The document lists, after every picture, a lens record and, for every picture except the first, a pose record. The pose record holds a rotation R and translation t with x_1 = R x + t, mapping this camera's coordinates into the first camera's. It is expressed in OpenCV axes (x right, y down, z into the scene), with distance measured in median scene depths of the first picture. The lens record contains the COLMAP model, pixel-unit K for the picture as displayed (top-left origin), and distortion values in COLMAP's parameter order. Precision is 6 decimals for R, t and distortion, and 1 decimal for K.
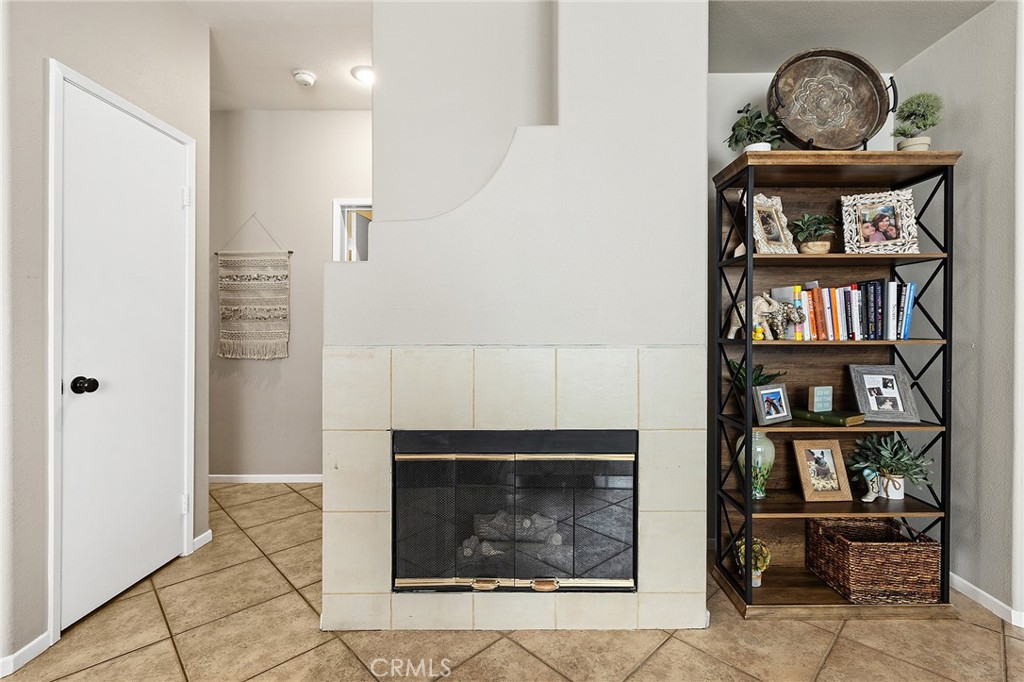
lens RADIAL K [[464.2, 0, 528.9], [0, 464.2, 334.2], [0, 0, 1]] dist [0.001024, -0.000610]
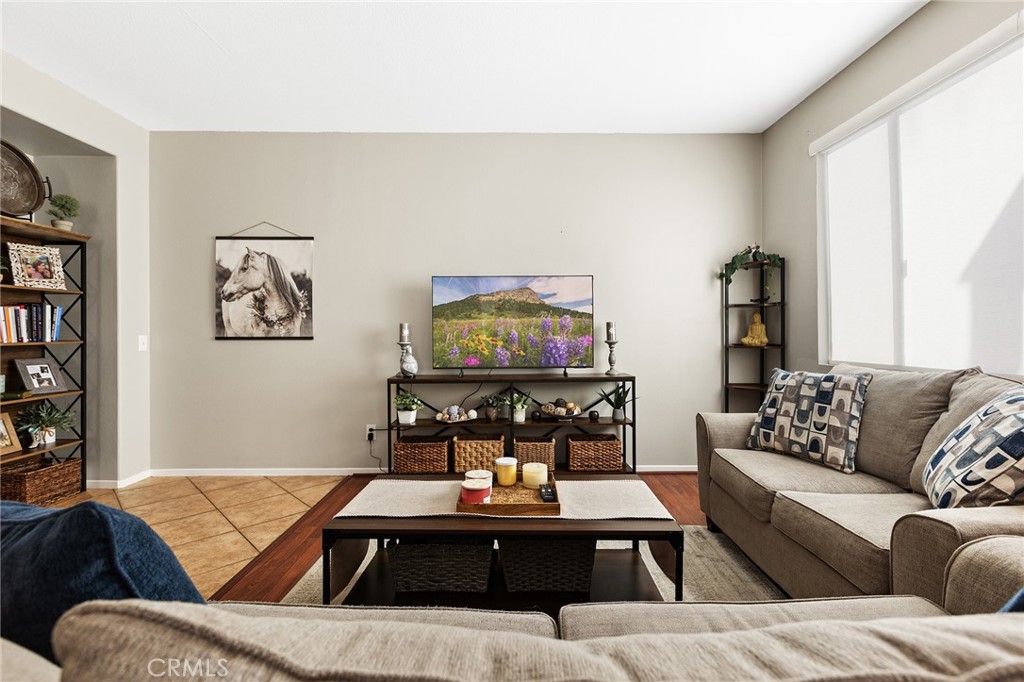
lens RADIAL K [[464.2, 0, 522.5], [0, 464.2, 332.9], [0, 0, 1]] dist [0.001024, -0.000610]
pose [[-0.008392, -0.001997, 0.999963, -0.810055], [0.009422, 0.999953, 0.002076, -0.005914], [-0.999920, 0.009439, -0.008373, -0.600759]]
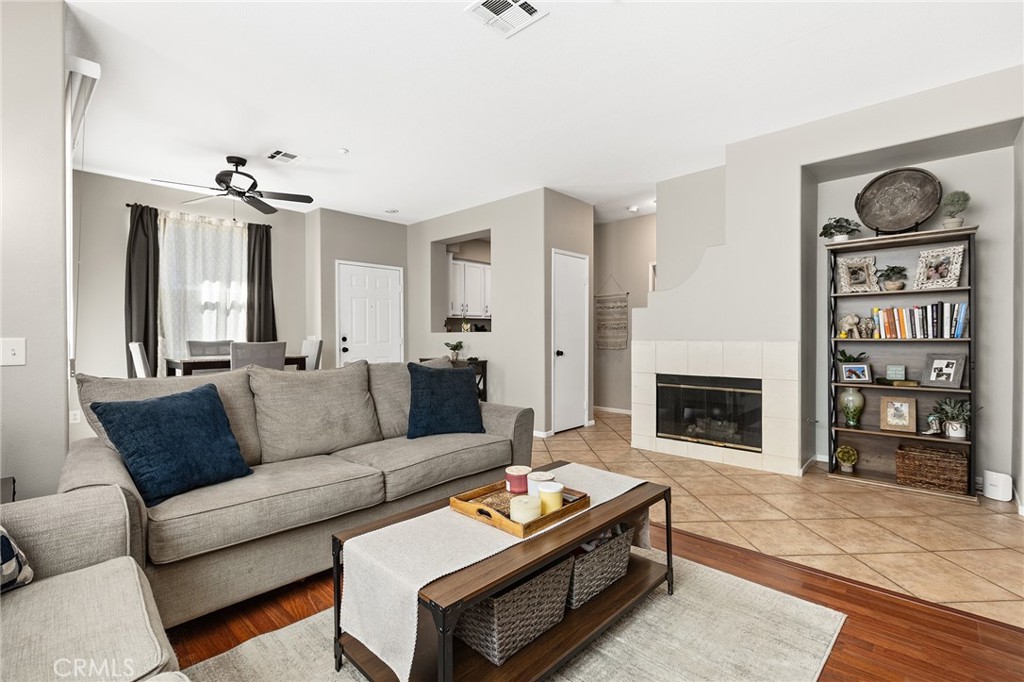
lens RADIAL K [[464.2, 0, 509.4], [0, 464.2, 337.7], [0, 0, 1]] dist [0.001024, -0.000610]
pose [[0.722906, -0.000868, -0.690946, 0.796677], [0.002396, 0.999996, 0.001250, 0.004415], [0.690942, -0.002559, 0.722905, -1.260790]]
